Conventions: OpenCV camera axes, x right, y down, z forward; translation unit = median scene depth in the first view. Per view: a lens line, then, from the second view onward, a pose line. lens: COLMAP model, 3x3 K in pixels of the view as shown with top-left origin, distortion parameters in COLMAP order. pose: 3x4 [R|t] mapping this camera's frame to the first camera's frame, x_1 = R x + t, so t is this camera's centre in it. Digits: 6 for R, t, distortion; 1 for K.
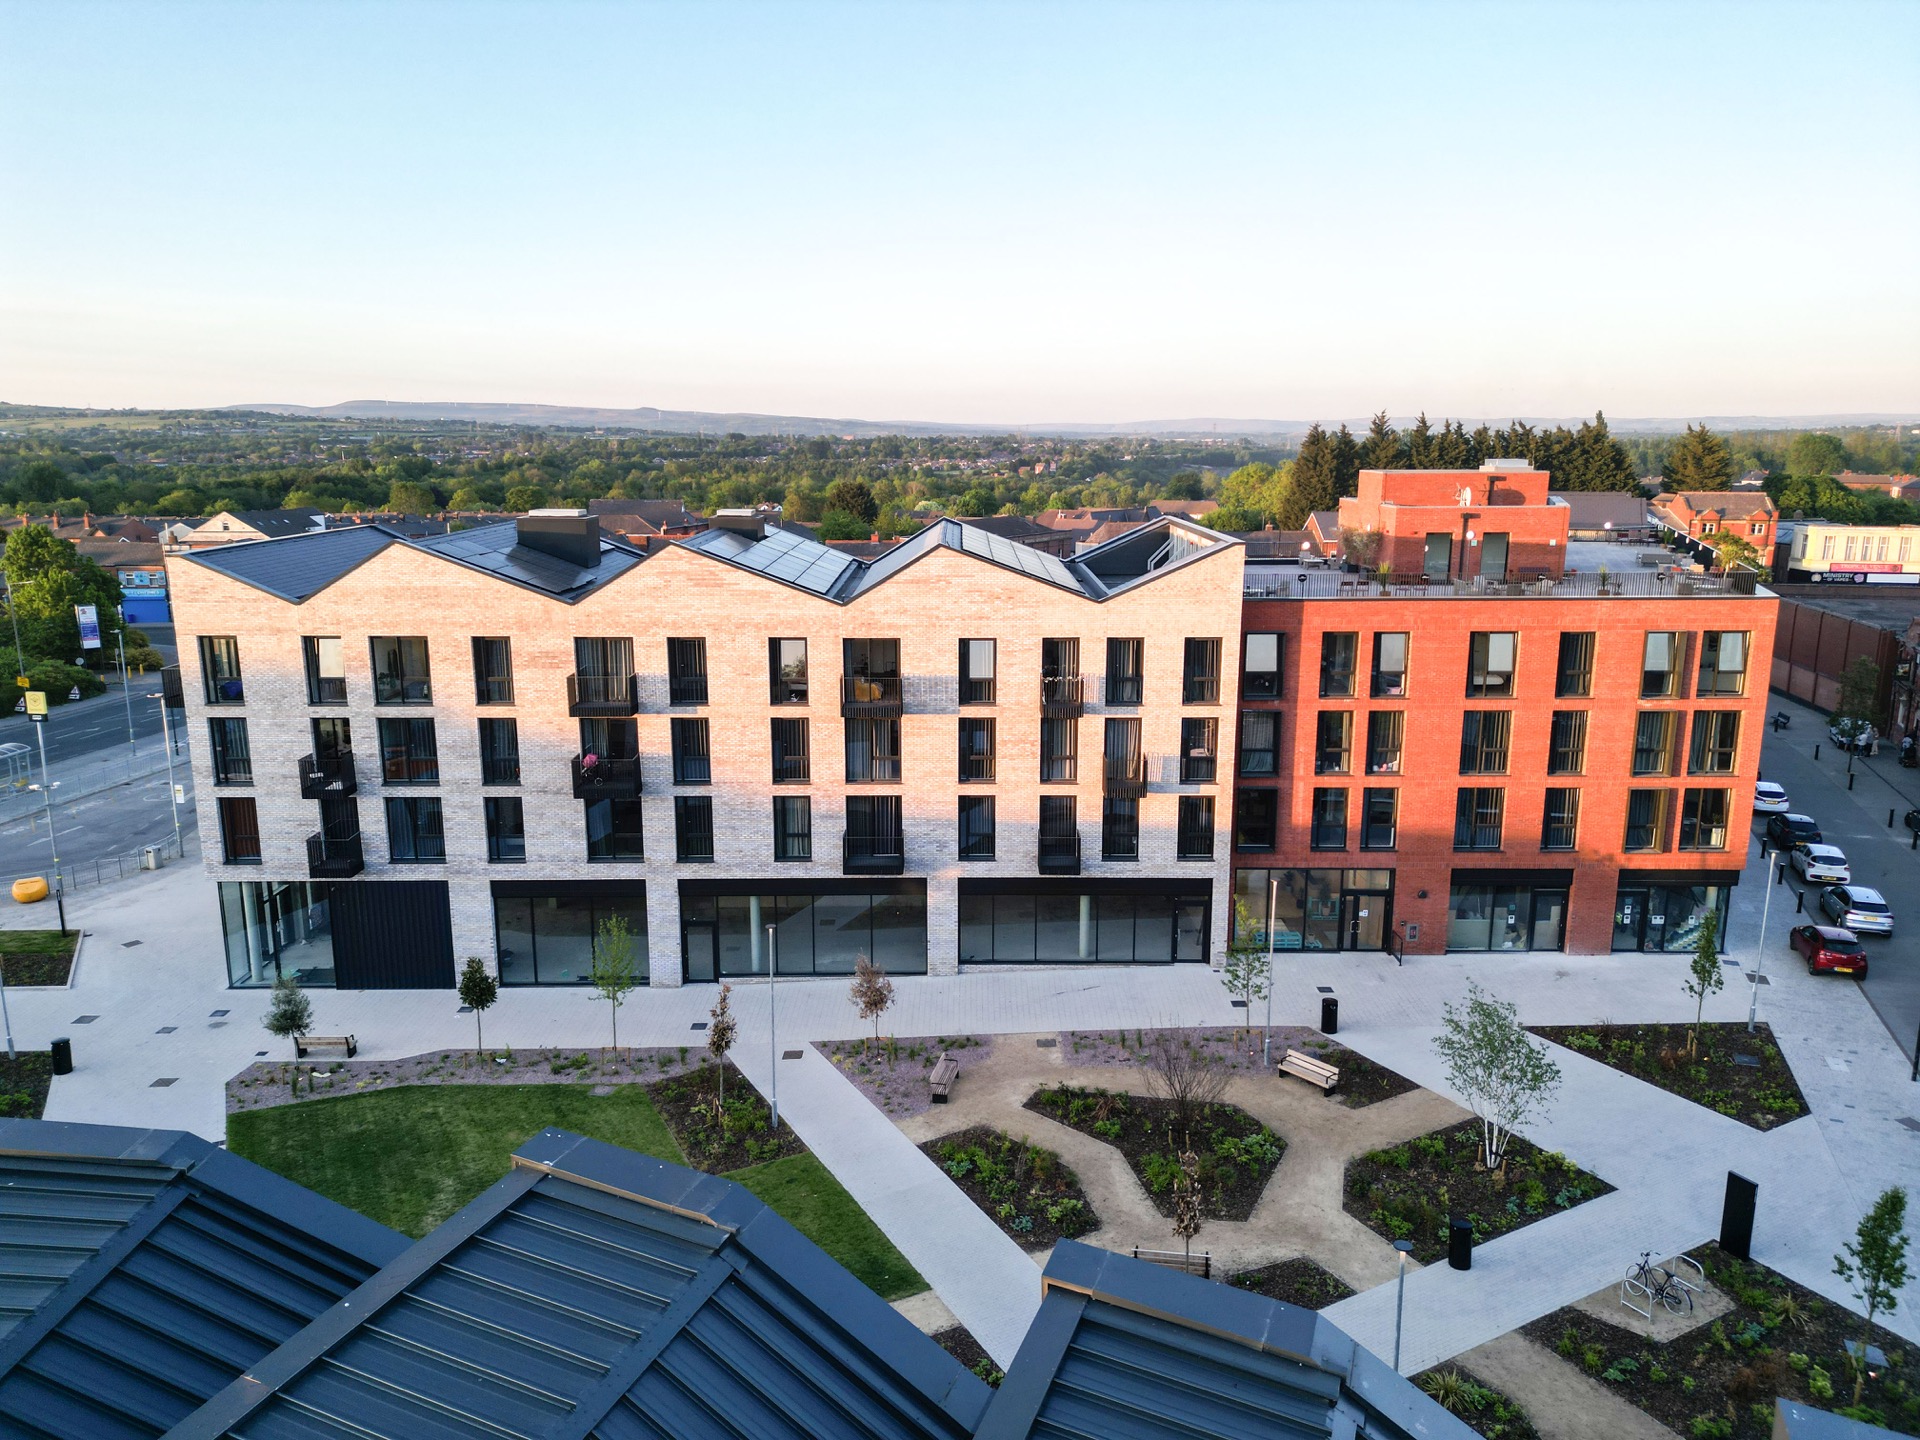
lens RADIAL K [[1304.5, 0, 960.0], [0, 1304.5, 720.0], [0, 0, 1]] dist [0.107126, -0.123383]
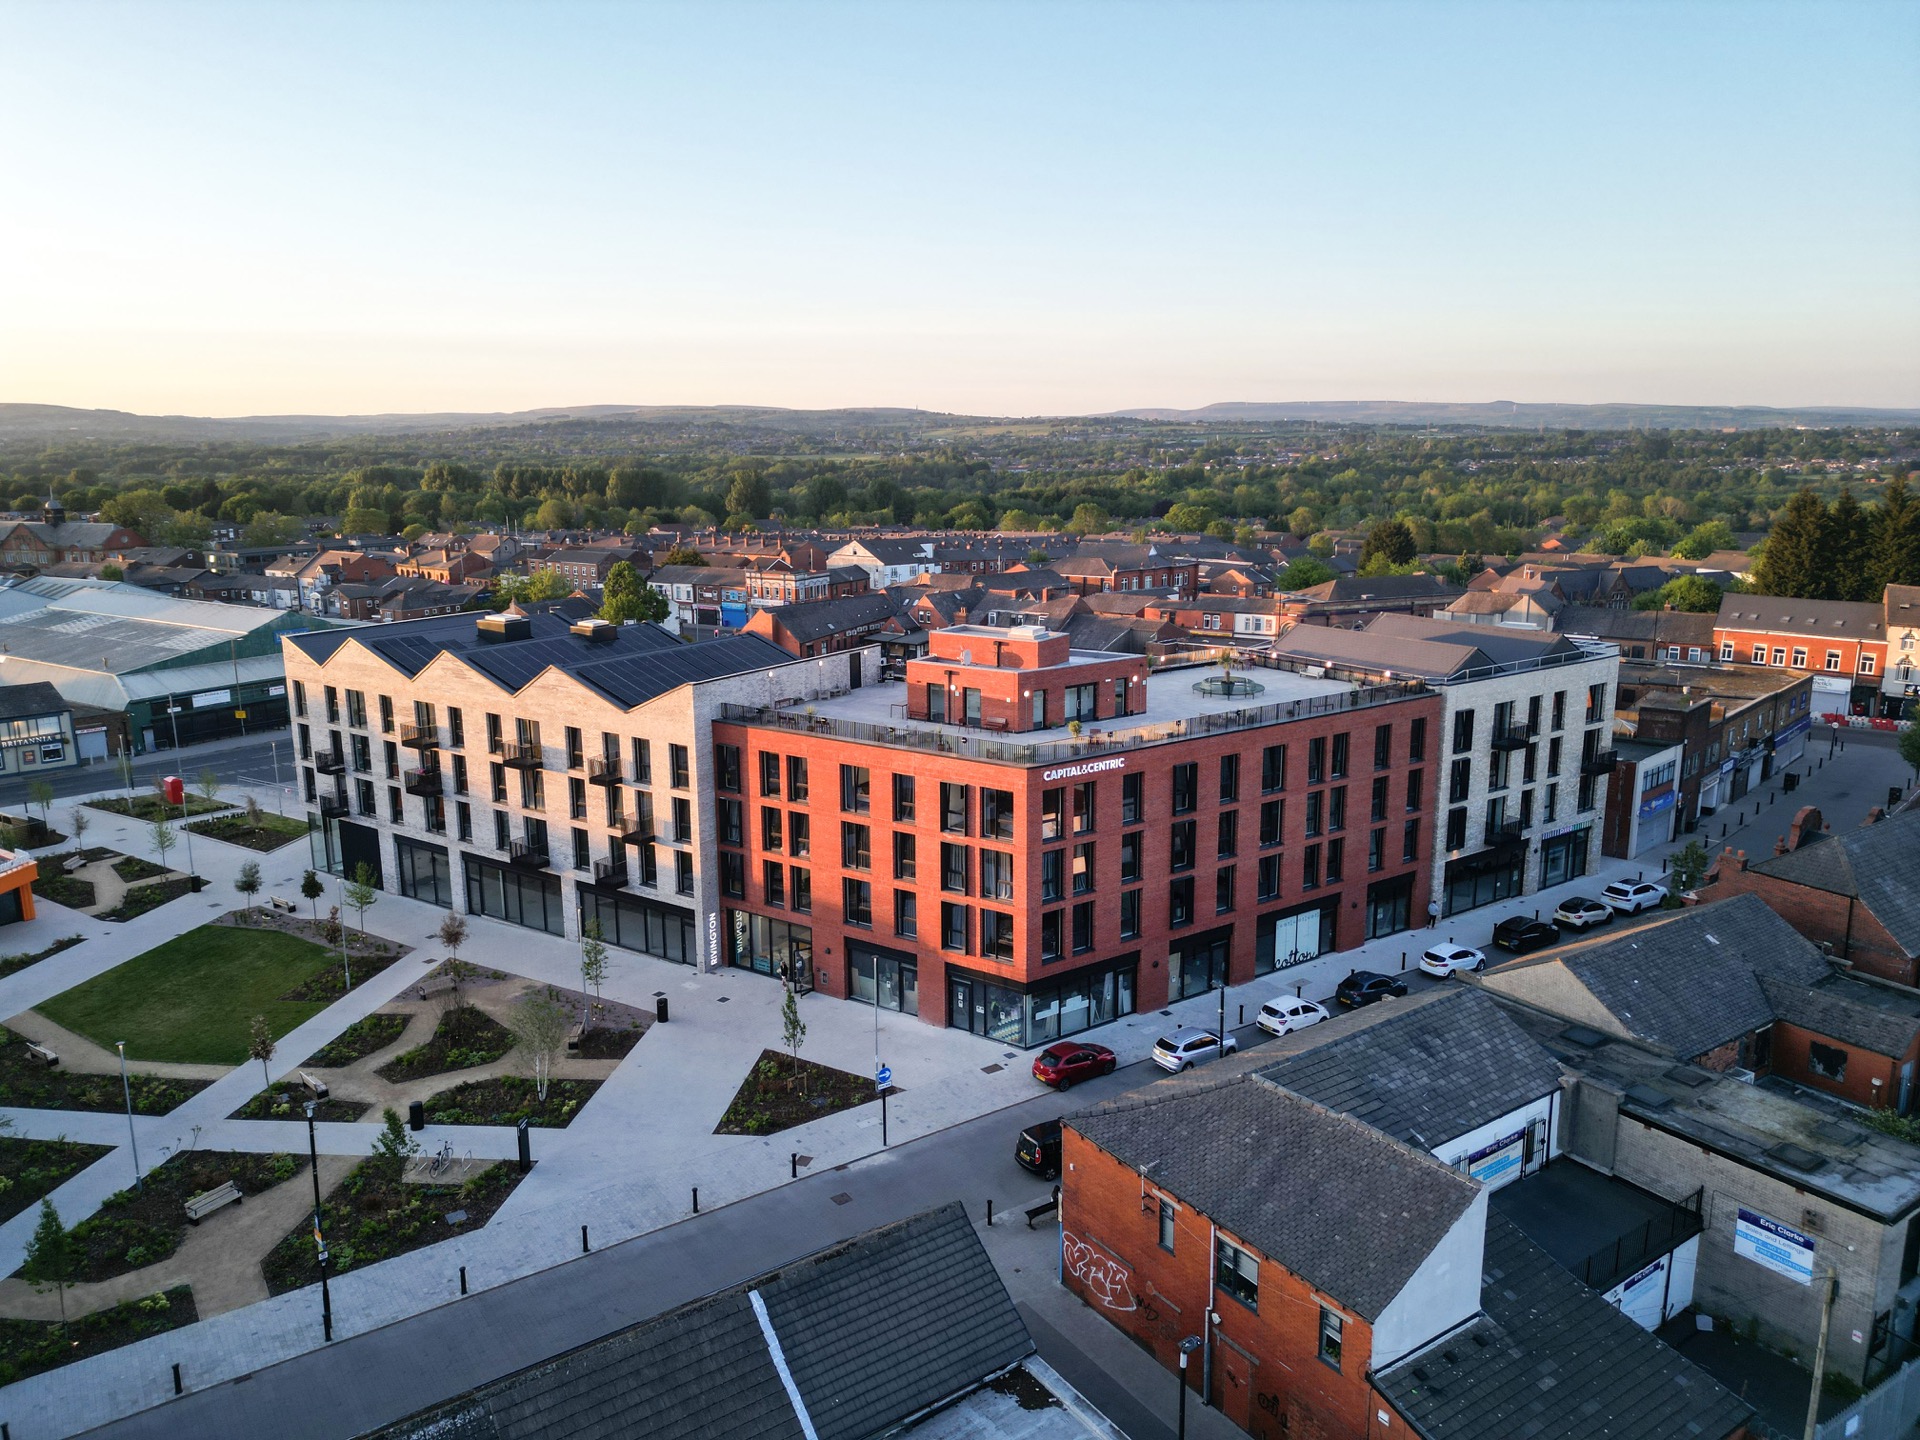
lens RADIAL K [[1304.5, 0, 960.0], [0, 1304.5, 720.0], [0, 0, 1]] dist [0.107126, -0.123383]
pose [[0.828958, 0.111156, -0.548154, 1.215659], [-0.110771, 0.993268, 0.033901, -0.169803], [0.548232, 0.032617, 0.835690, -0.056724]]
